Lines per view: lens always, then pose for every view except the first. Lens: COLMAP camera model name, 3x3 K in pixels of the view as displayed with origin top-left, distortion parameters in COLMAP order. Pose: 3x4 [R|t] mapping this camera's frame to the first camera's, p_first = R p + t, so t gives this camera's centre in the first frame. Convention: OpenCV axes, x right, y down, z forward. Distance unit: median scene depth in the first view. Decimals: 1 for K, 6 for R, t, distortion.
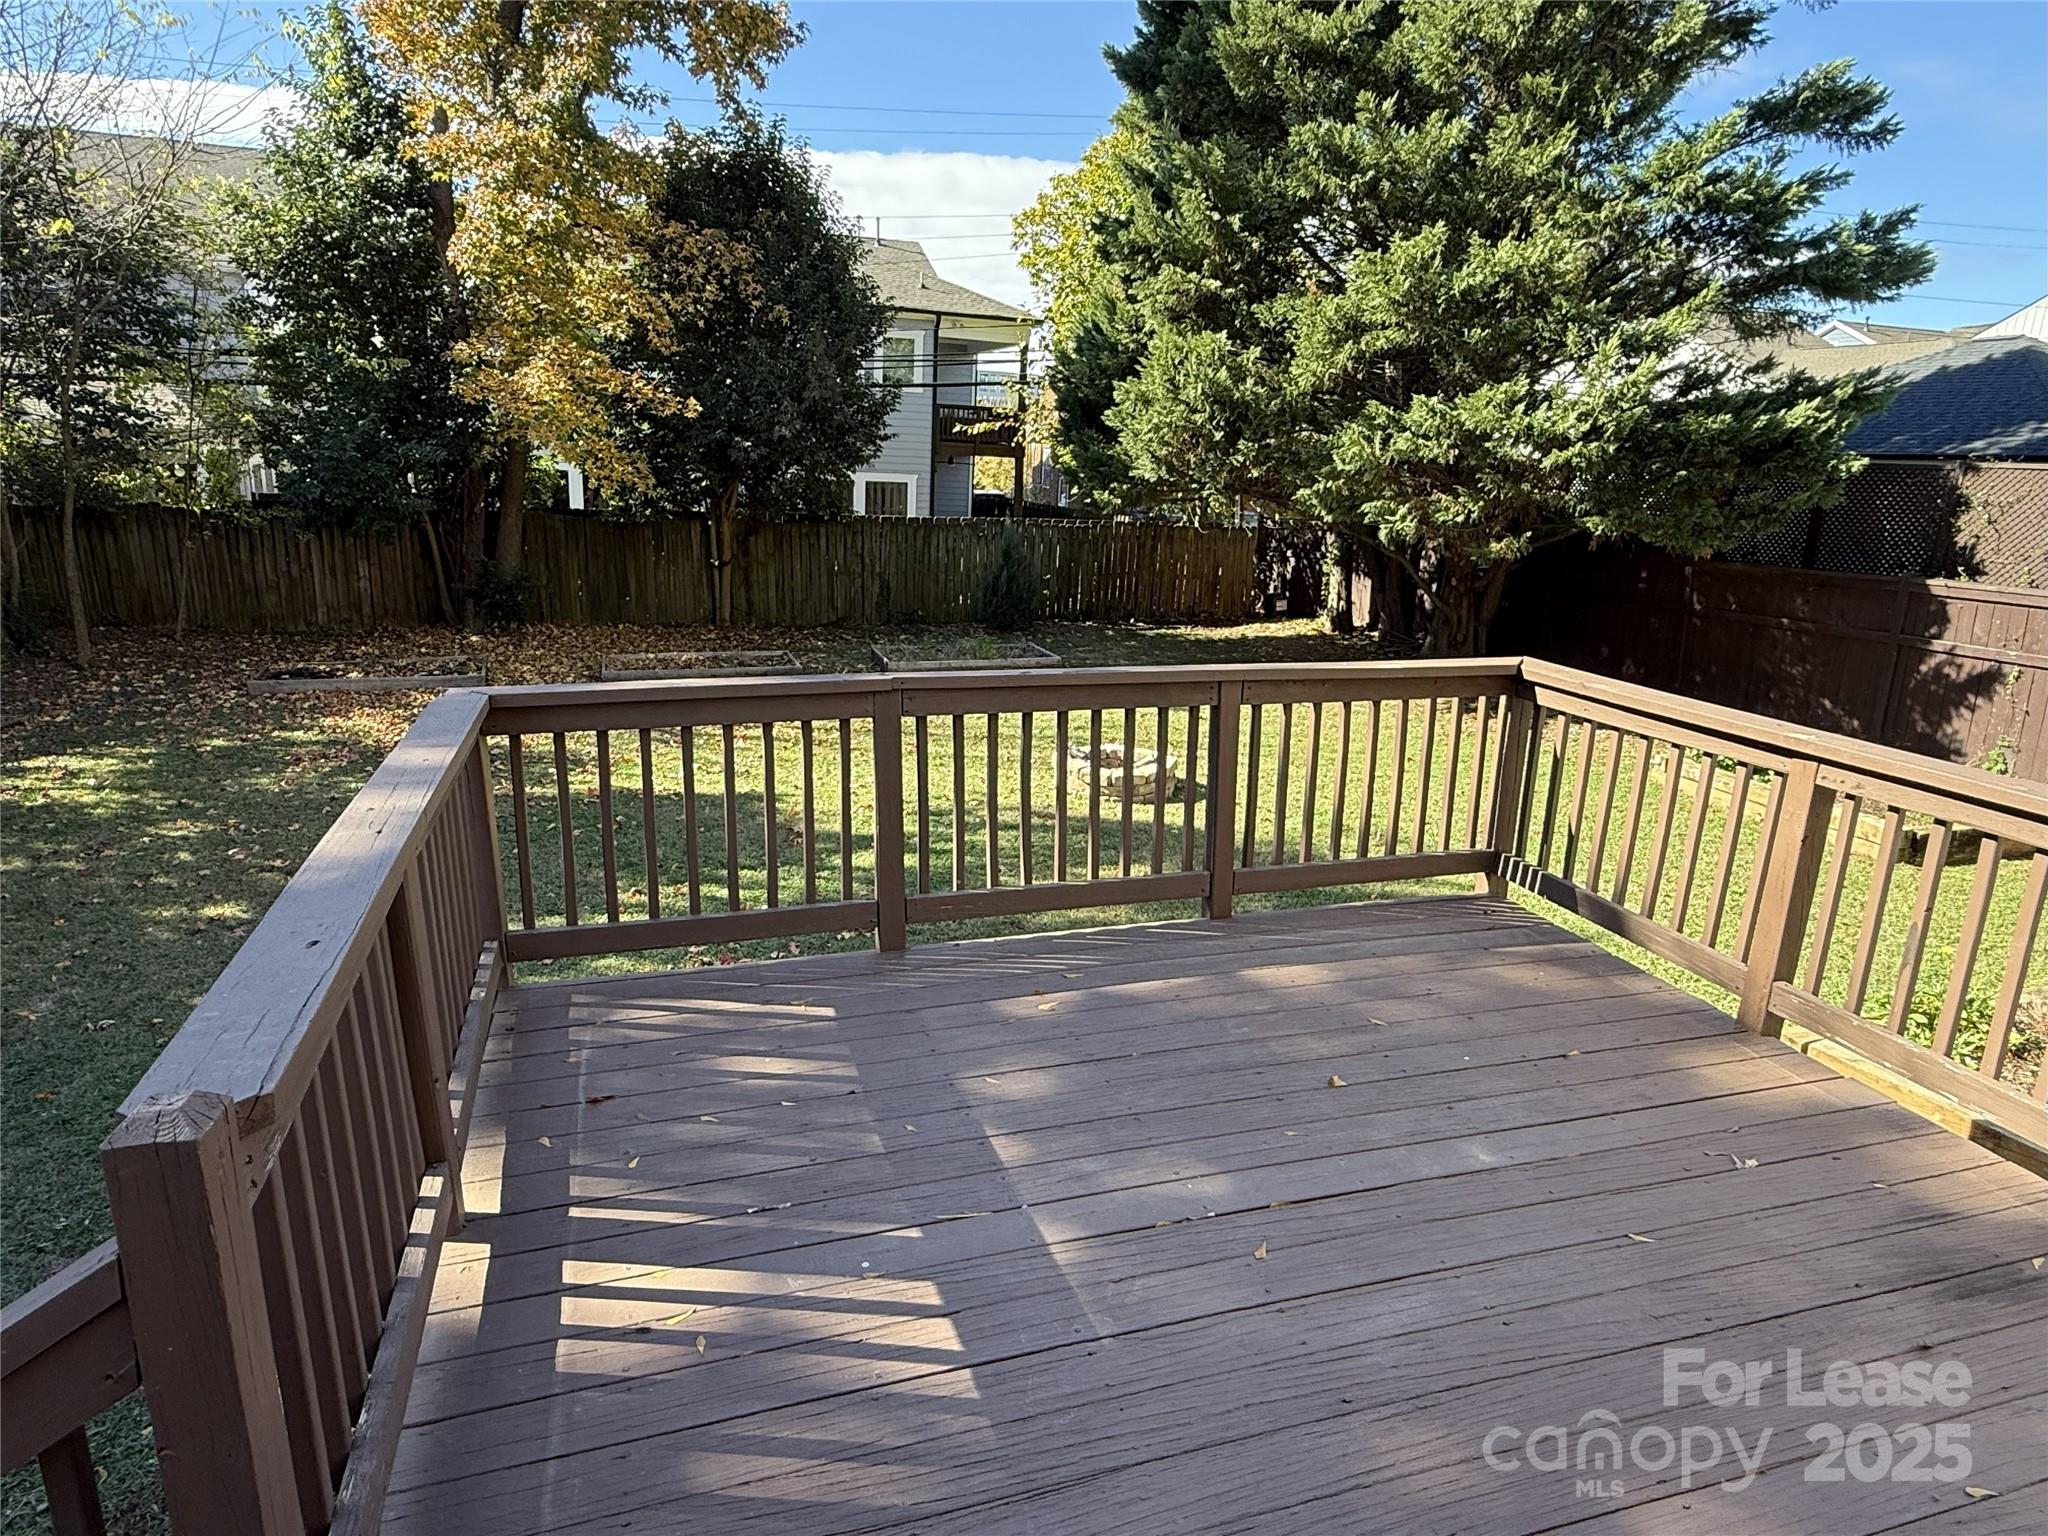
lens RADIAL K [[1218.7, 0, 1026.7], [0, 1218.7, 714.3], [0, 0, 1]] dist [0.004793, 0.000902]
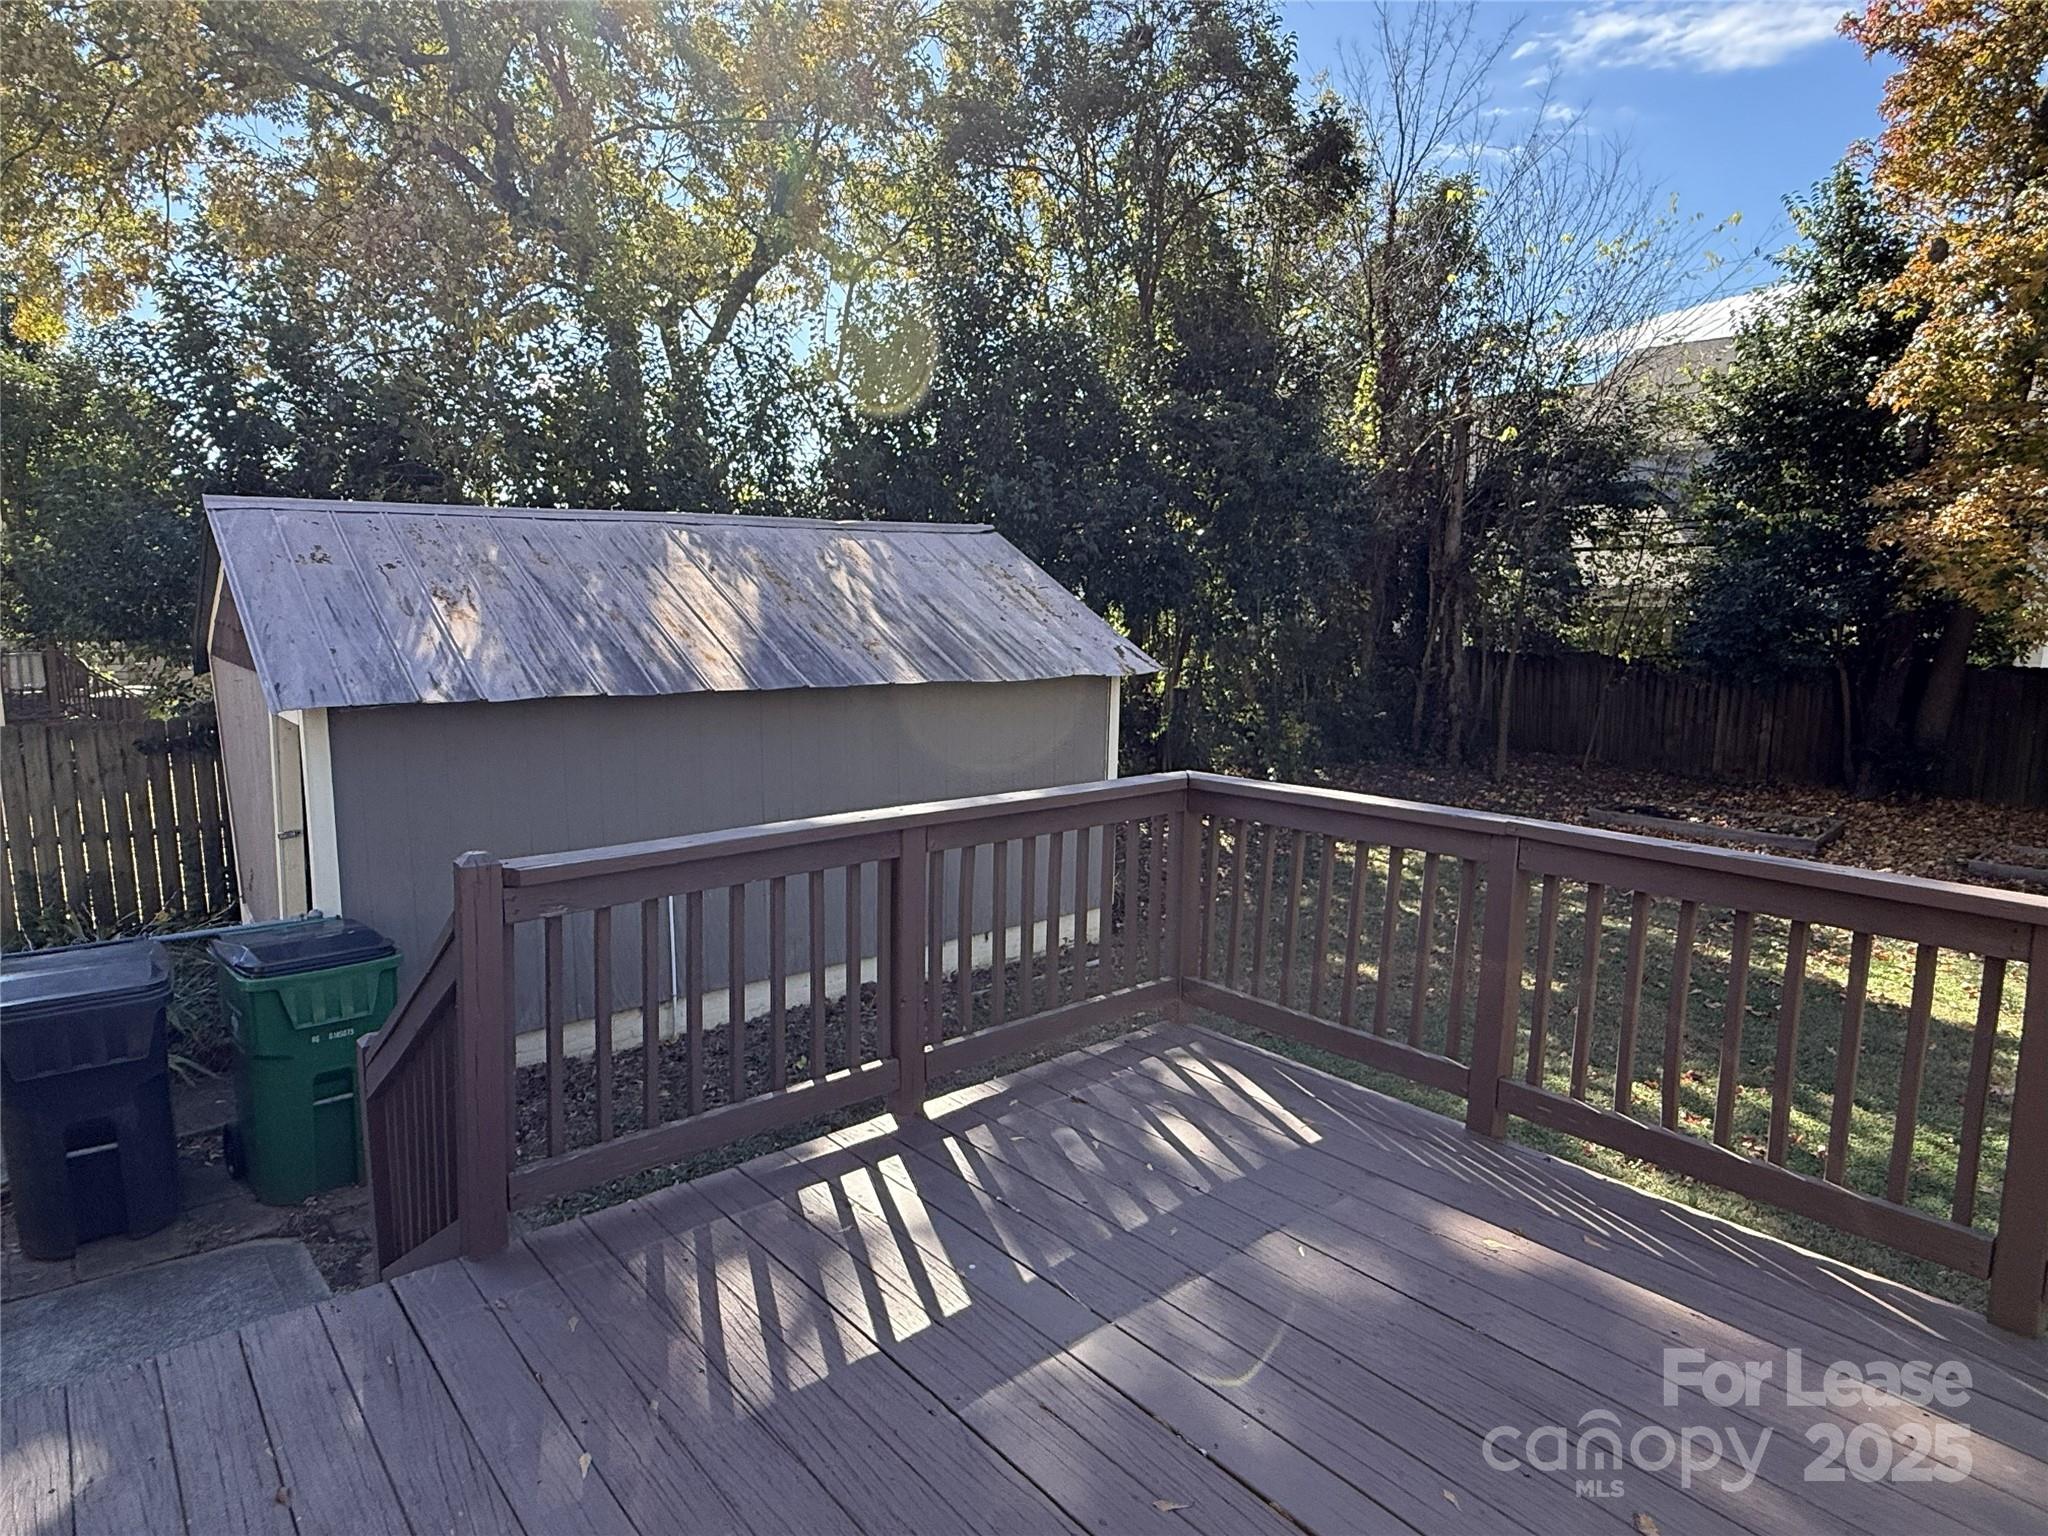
lens RADIAL K [[1188.7, 0, 1024.0], [0, 1188.7, 768.0], [0, 0, 1]] dist [-0.002990, 0.001128]
pose [[0.372751, 0.108424, -0.921575, 0.224571], [-0.184012, 0.982064, 0.041113, -0.017551], [0.909503, 0.154256, 0.386017, 0.138021]]
